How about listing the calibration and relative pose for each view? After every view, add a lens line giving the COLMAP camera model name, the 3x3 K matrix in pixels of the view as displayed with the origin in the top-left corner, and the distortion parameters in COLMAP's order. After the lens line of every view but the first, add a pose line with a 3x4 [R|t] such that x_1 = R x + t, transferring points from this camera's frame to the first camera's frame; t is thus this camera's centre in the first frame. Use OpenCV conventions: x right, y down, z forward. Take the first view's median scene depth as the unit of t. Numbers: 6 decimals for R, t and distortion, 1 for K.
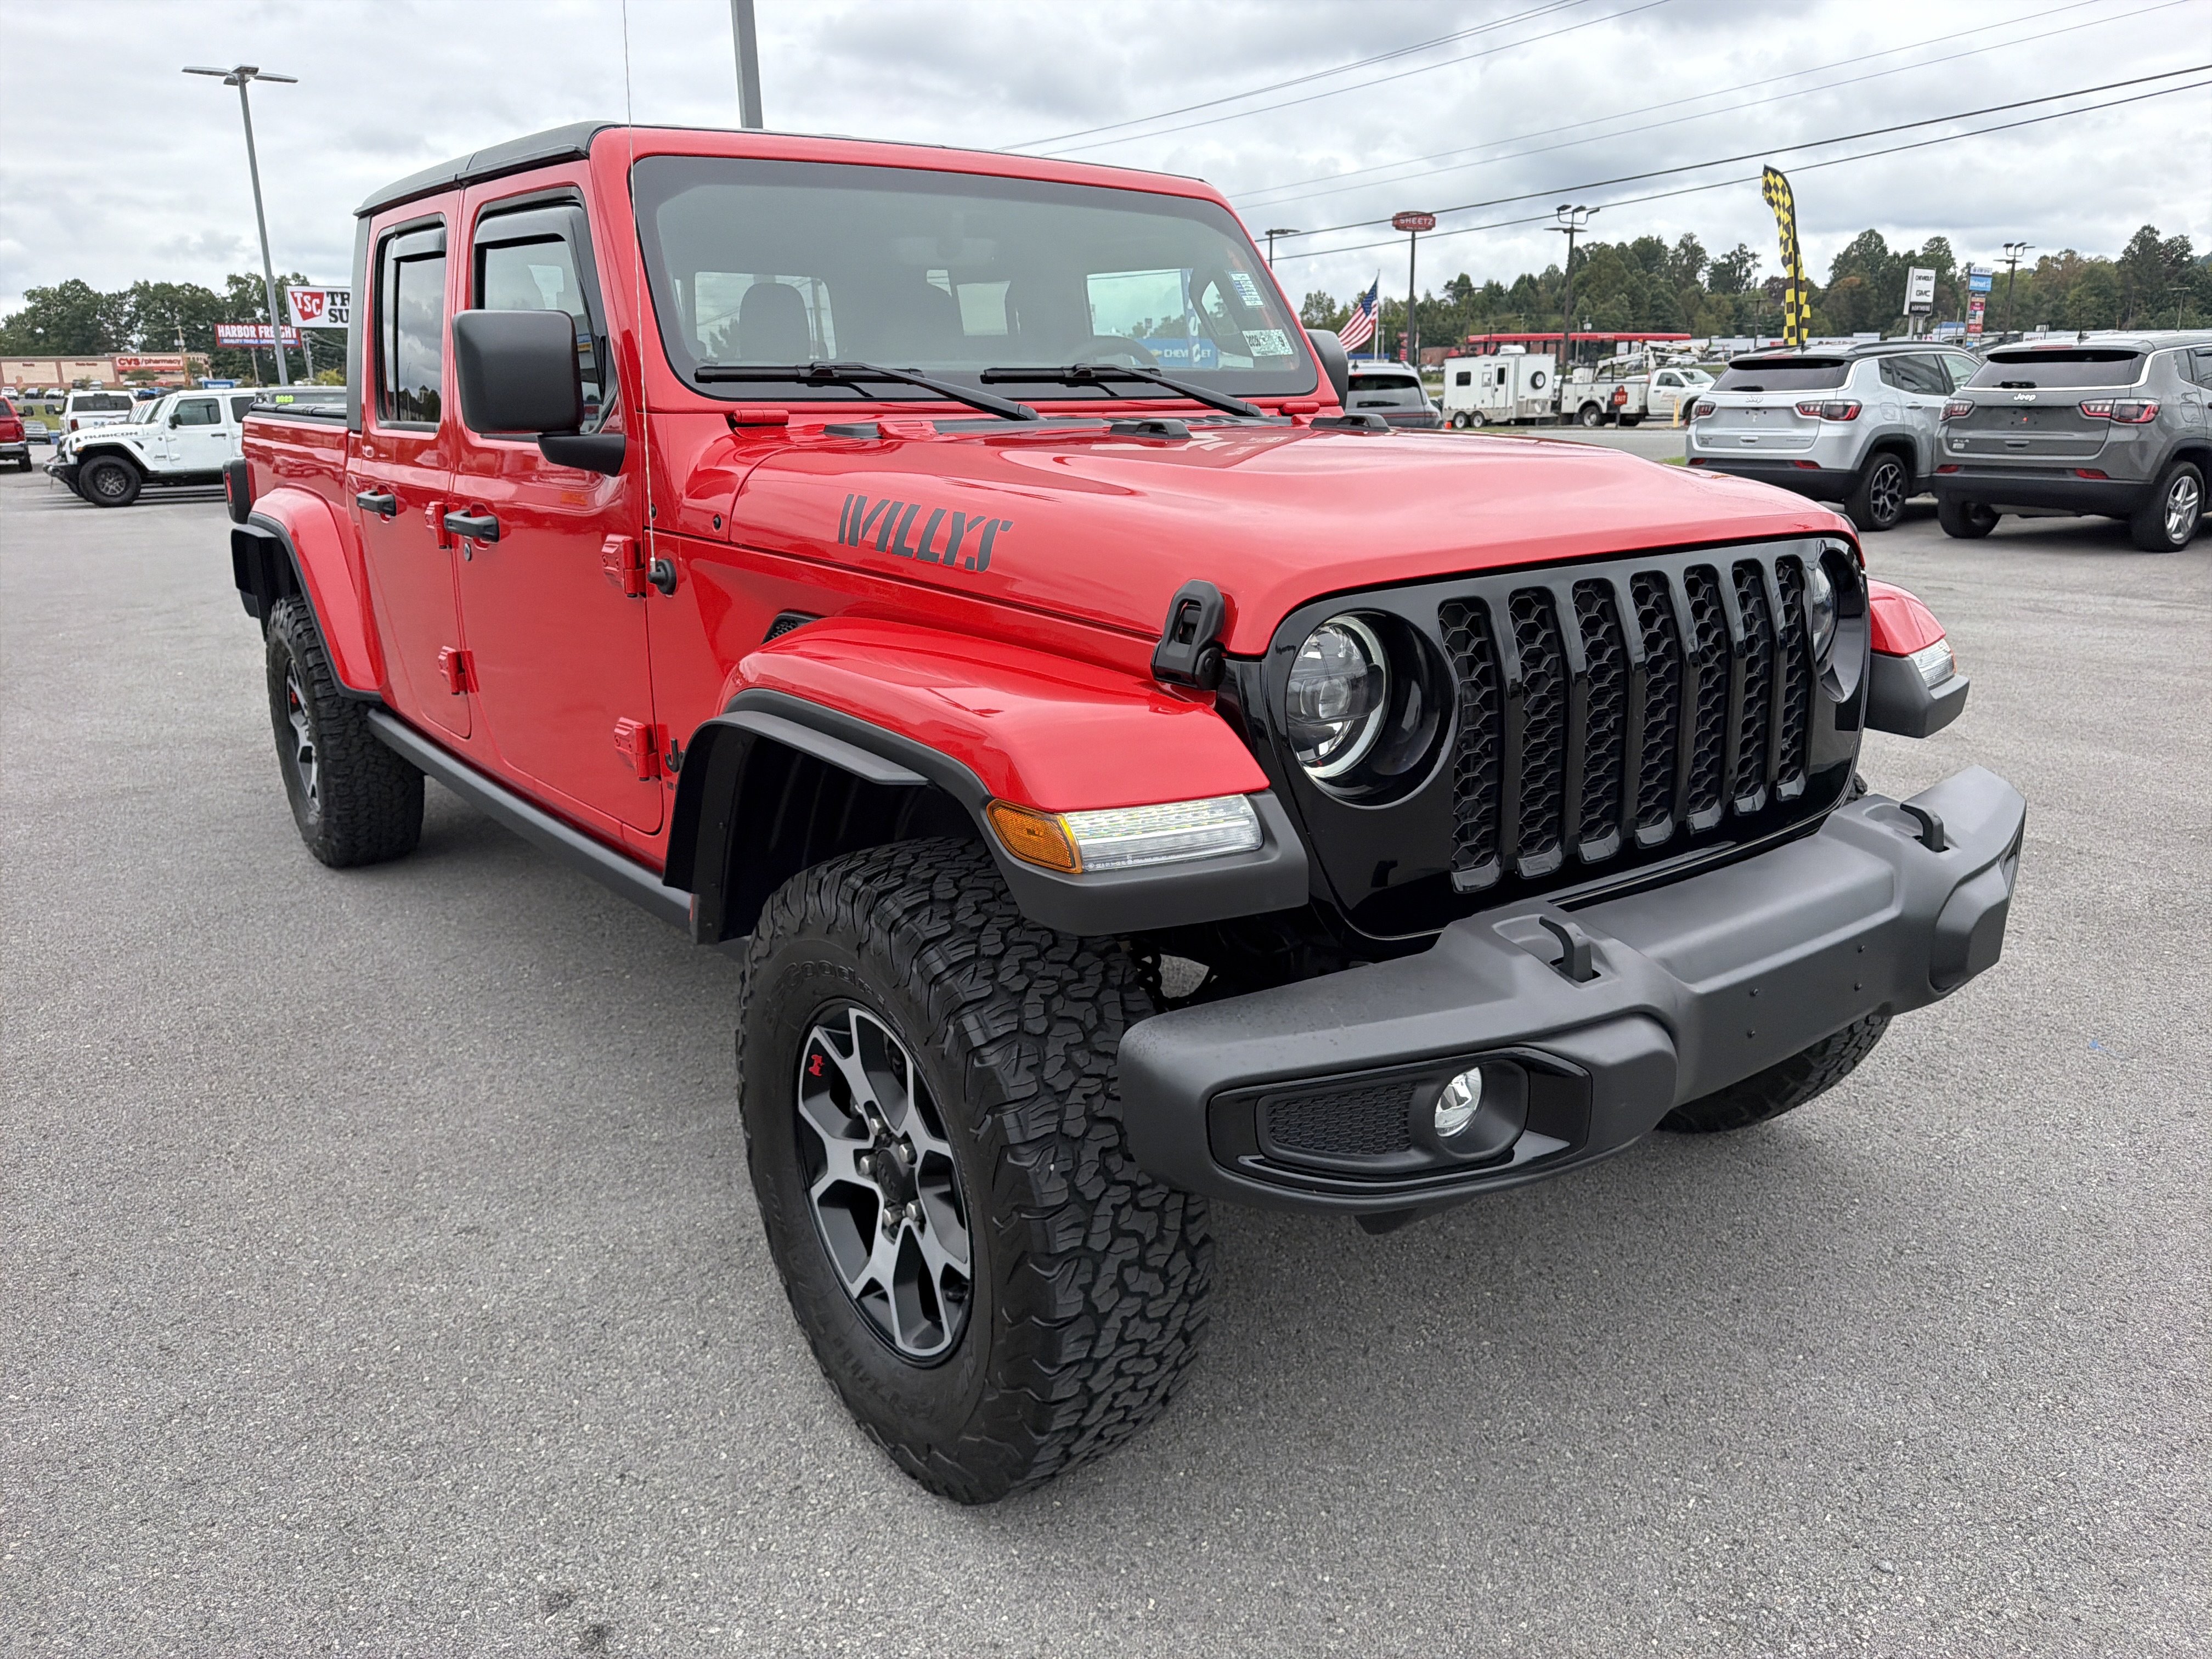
lens RADIAL K [[1570.8, 0, 1112.1], [0, 1570.8, 850.2], [0, 0, 1]] dist [0.031449, -0.042767]
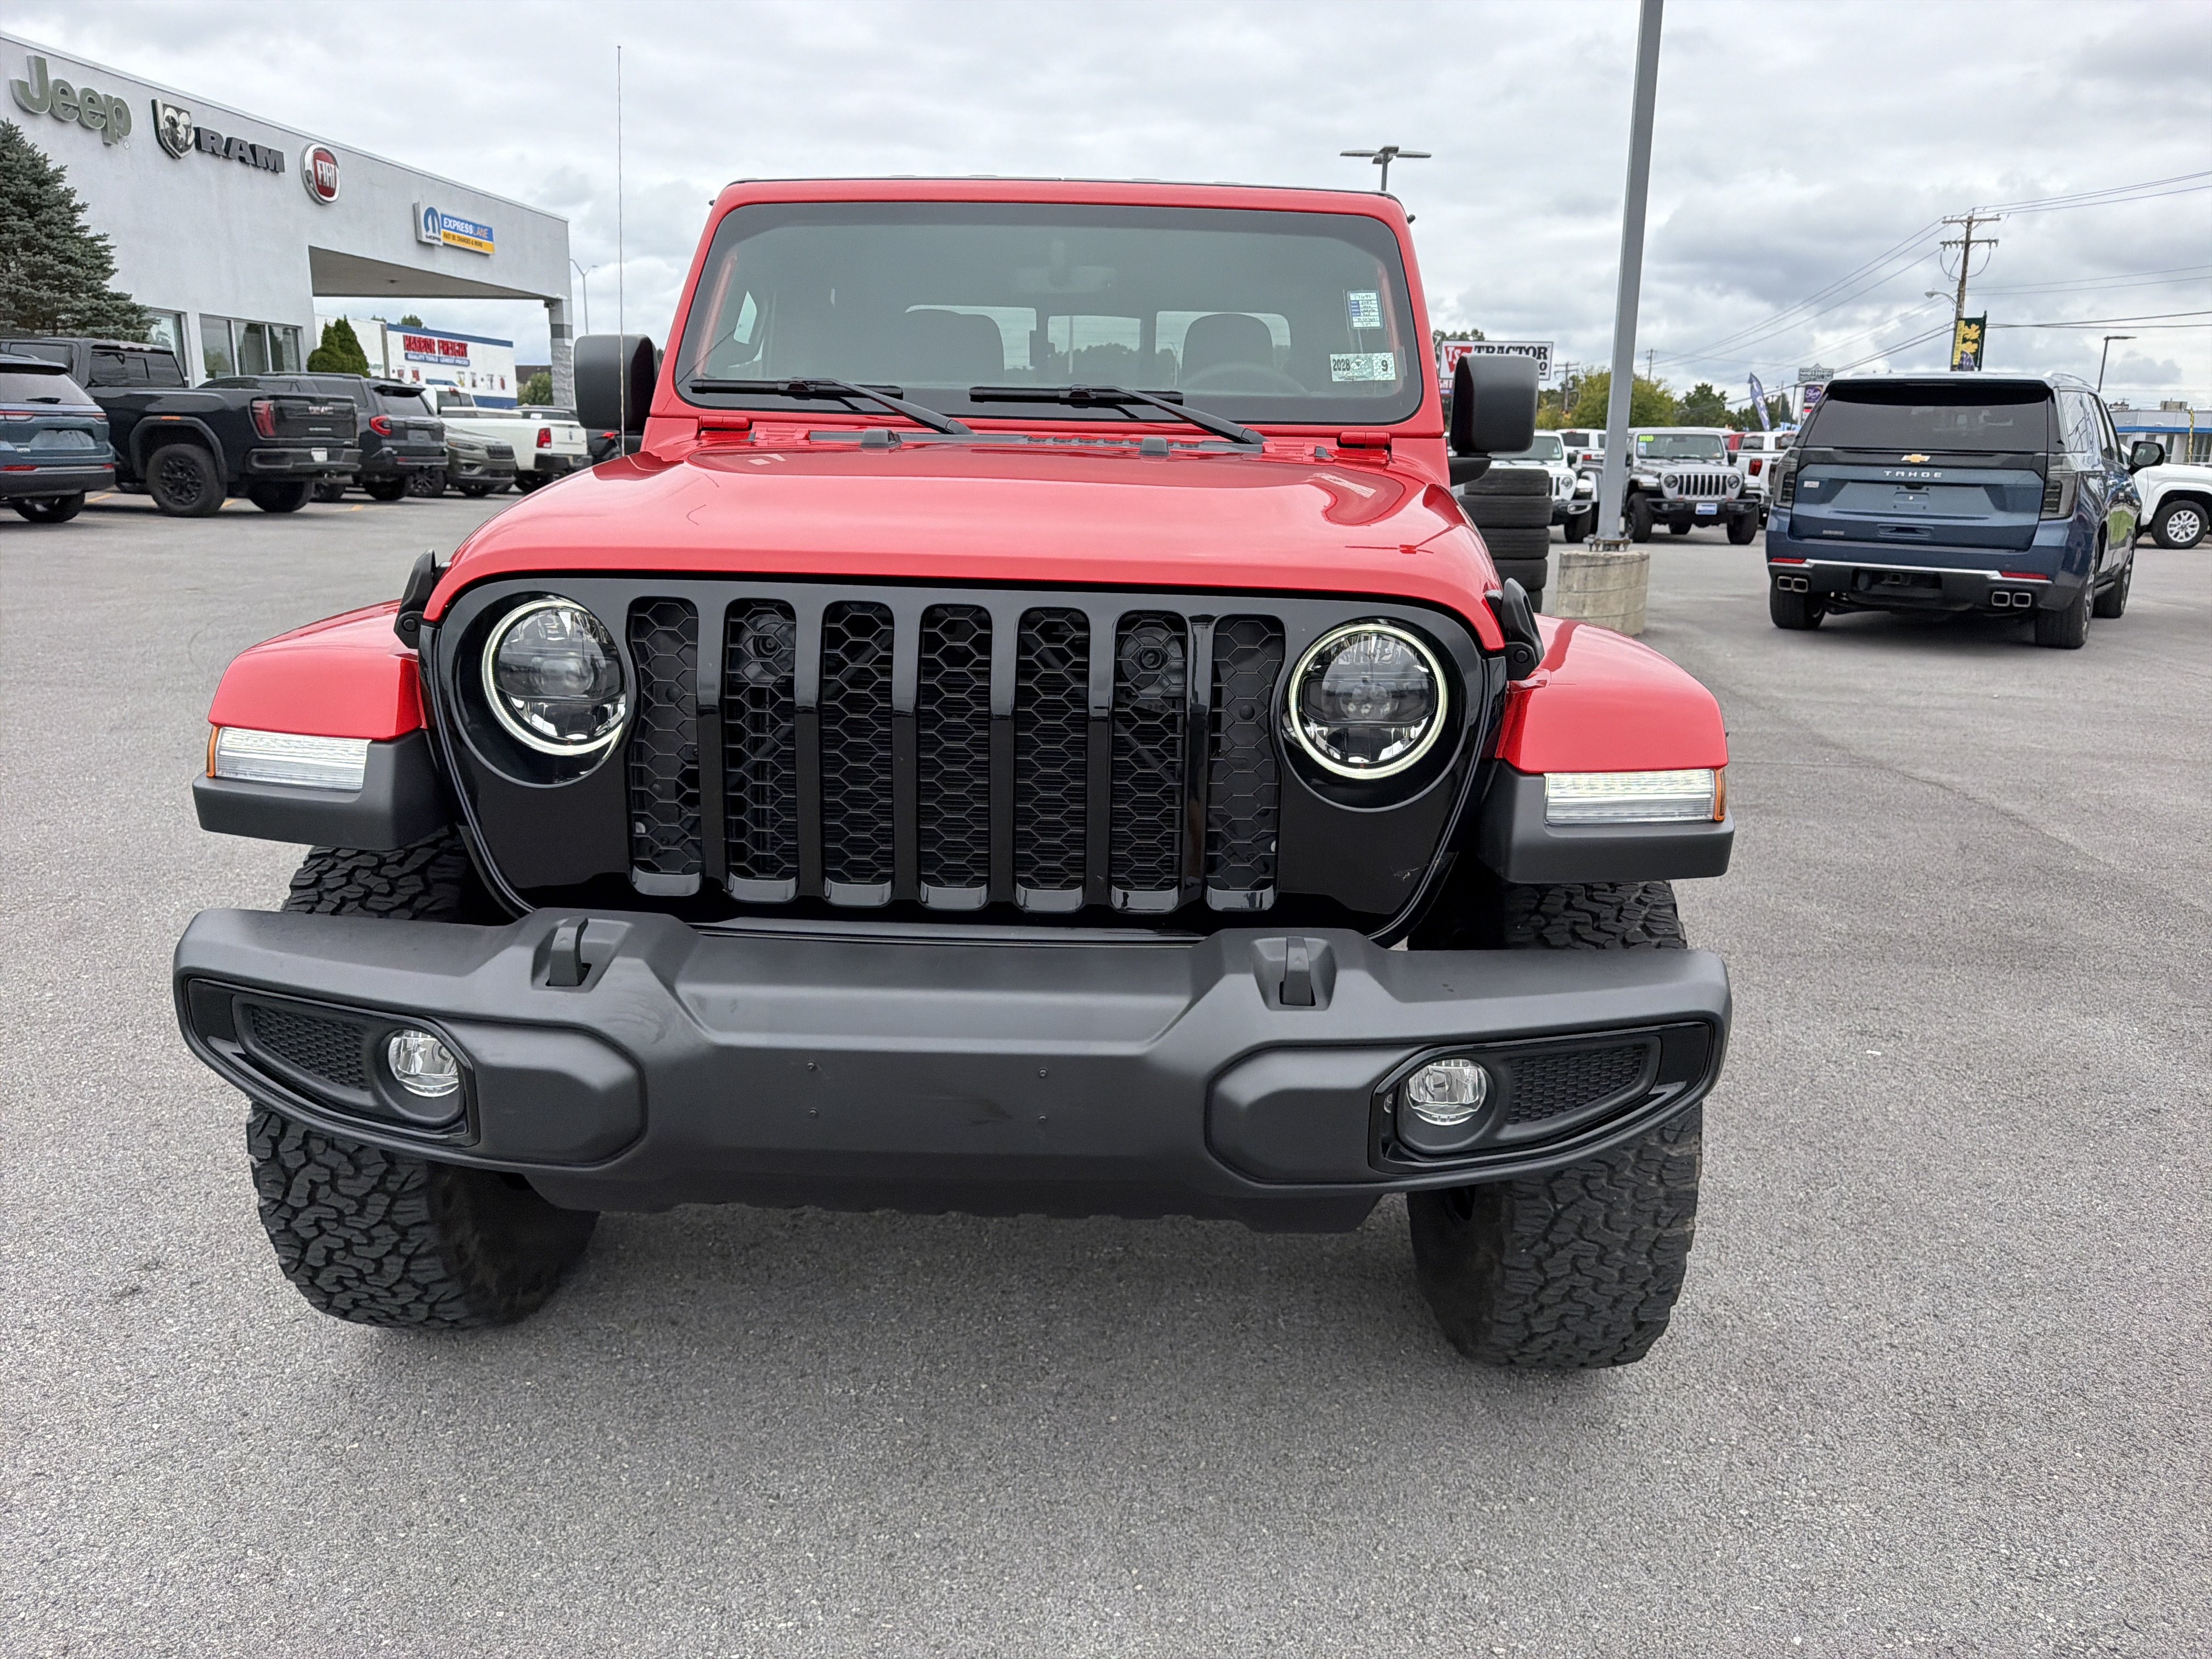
lens RADIAL K [[1570.8, 0, 1164.7], [0, 1570.8, 860.9], [0, 0, 1]] dist [0.031449, -0.042767]
pose [[0.774481, 0.189362, -0.603591, 0.806949], [-0.204084, 0.977922, 0.044935, -0.079337], [0.598773, 0.088382, 0.796027, 0.301944]]
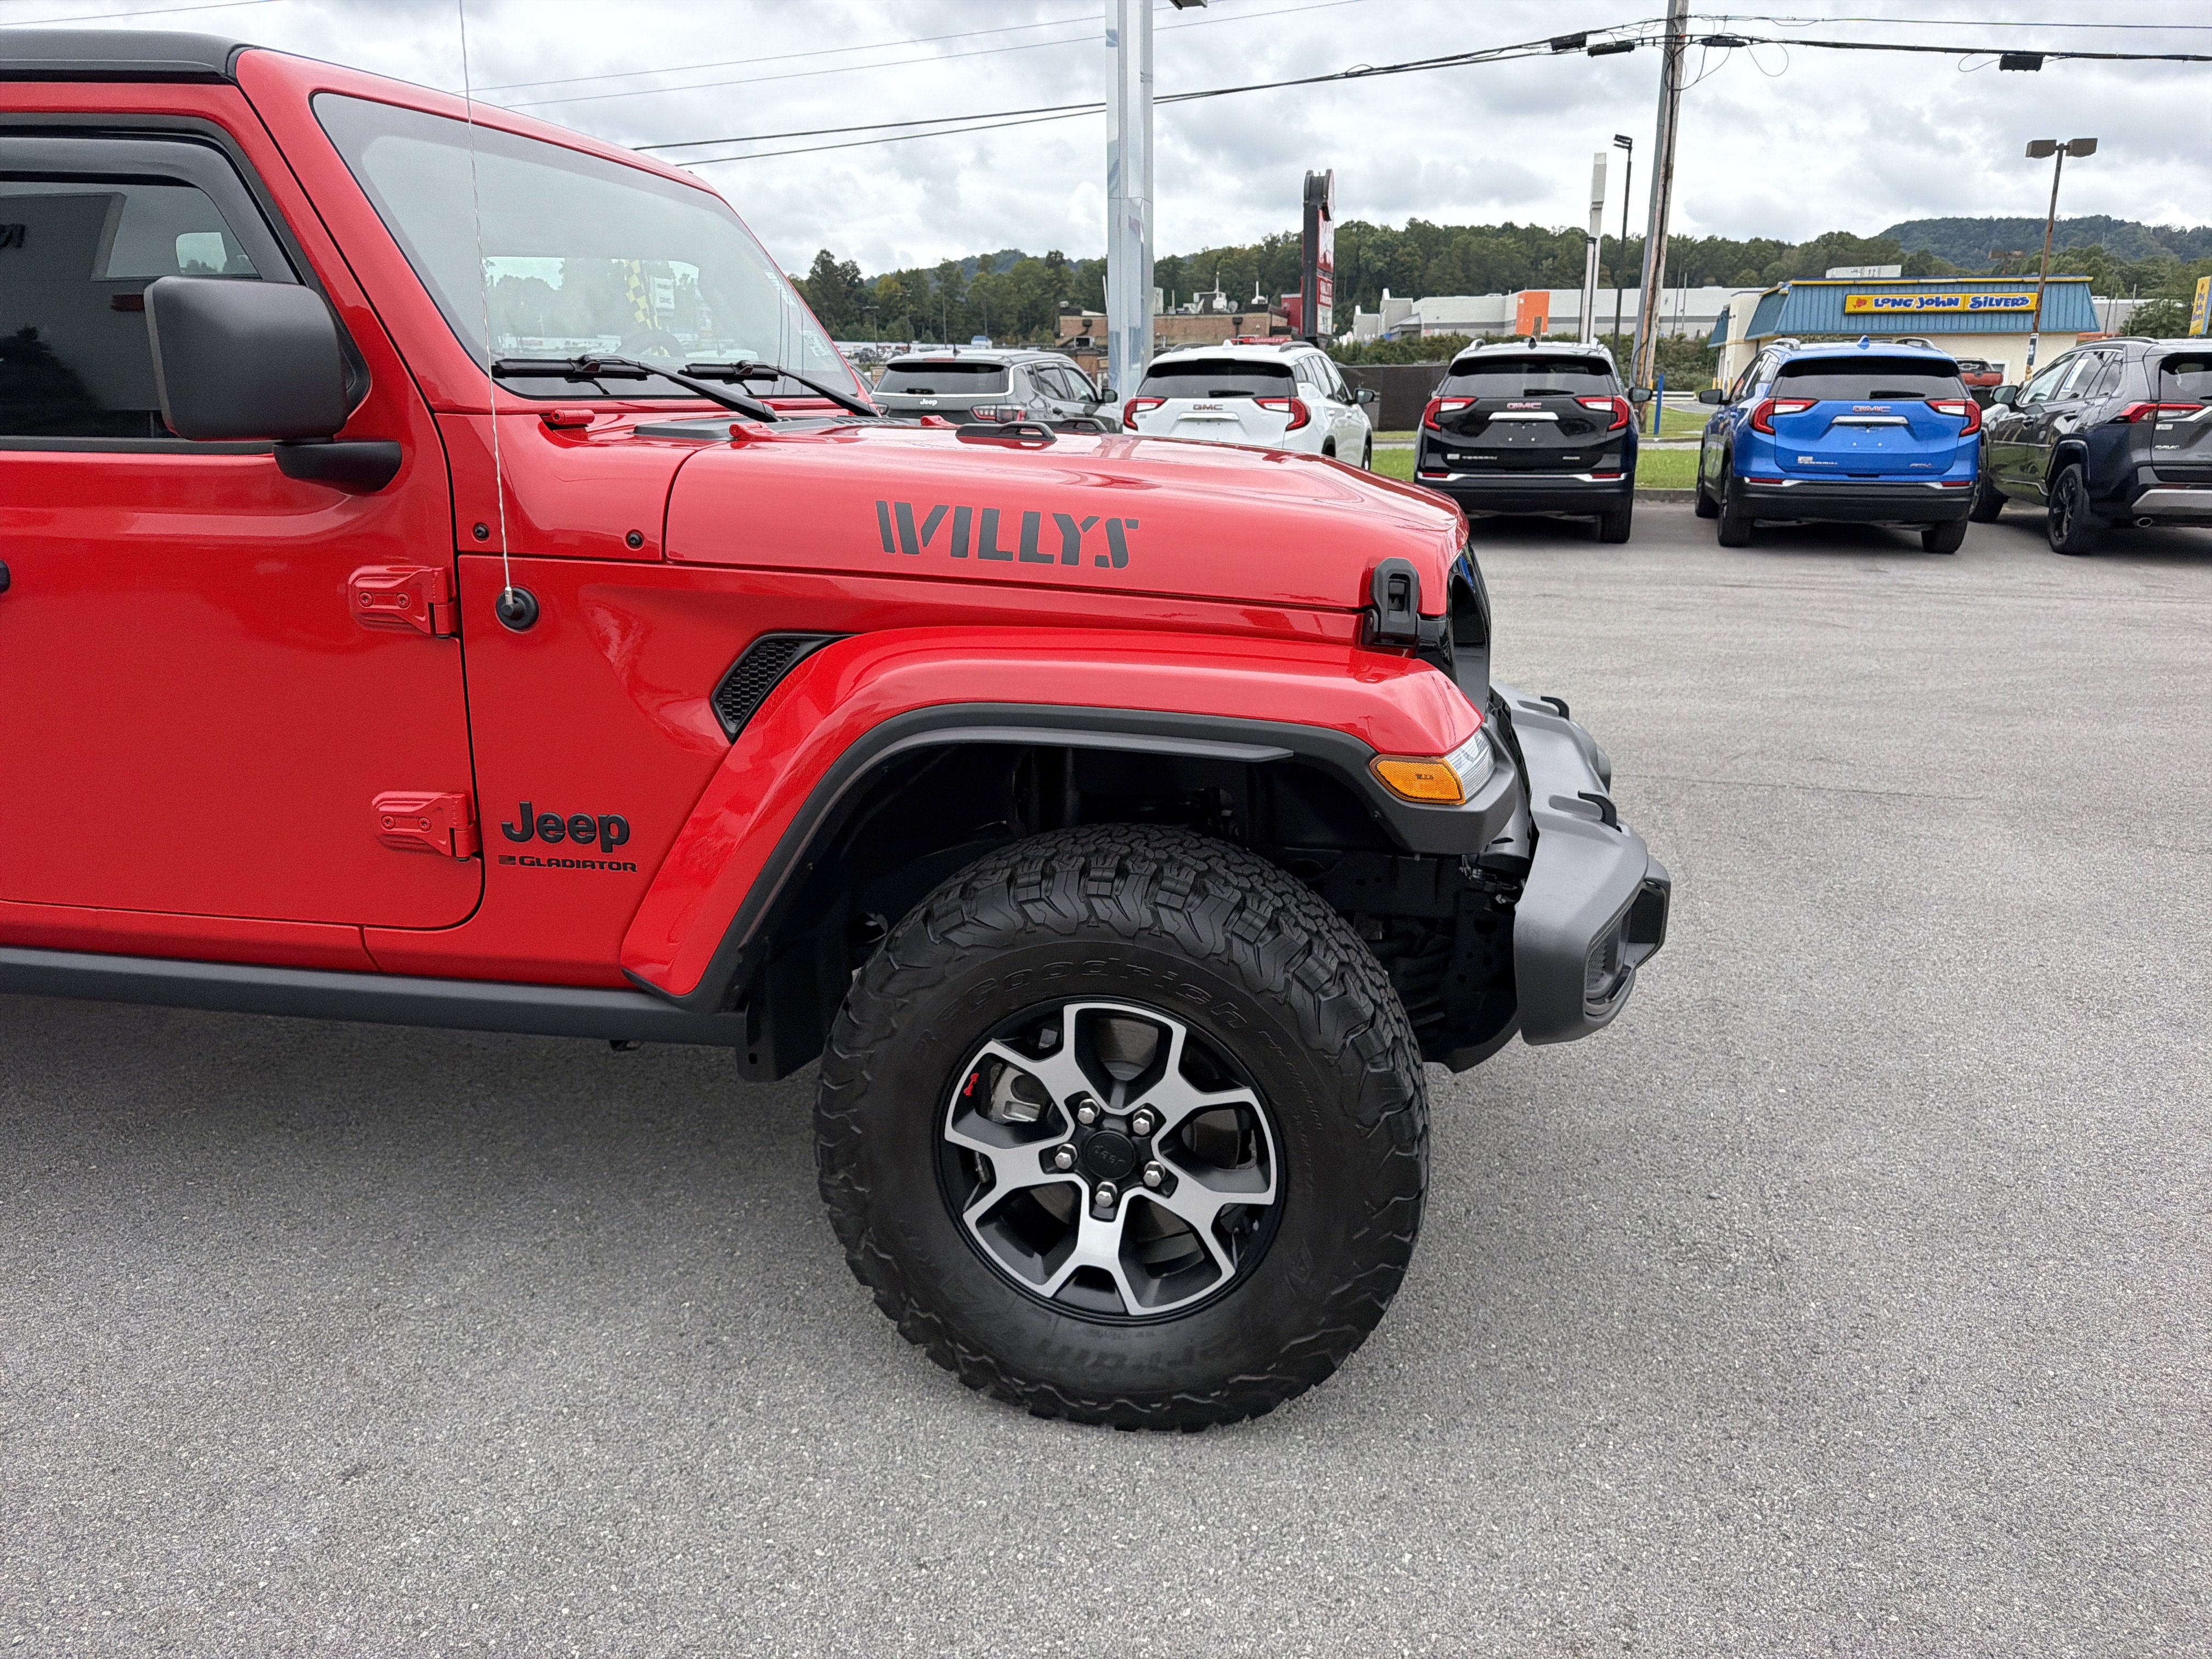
lens RADIAL K [[1570.8, 0, 1097.4], [0, 1570.8, 852.0], [0, 0, 1]] dist [0.031449, -0.042767]
pose [[0.755111, -0.175759, 0.631598, -0.608602], [0.174417, 0.982531, 0.064890, -0.045633], [-0.631970, 0.061163, 0.772575, 0.160979]]
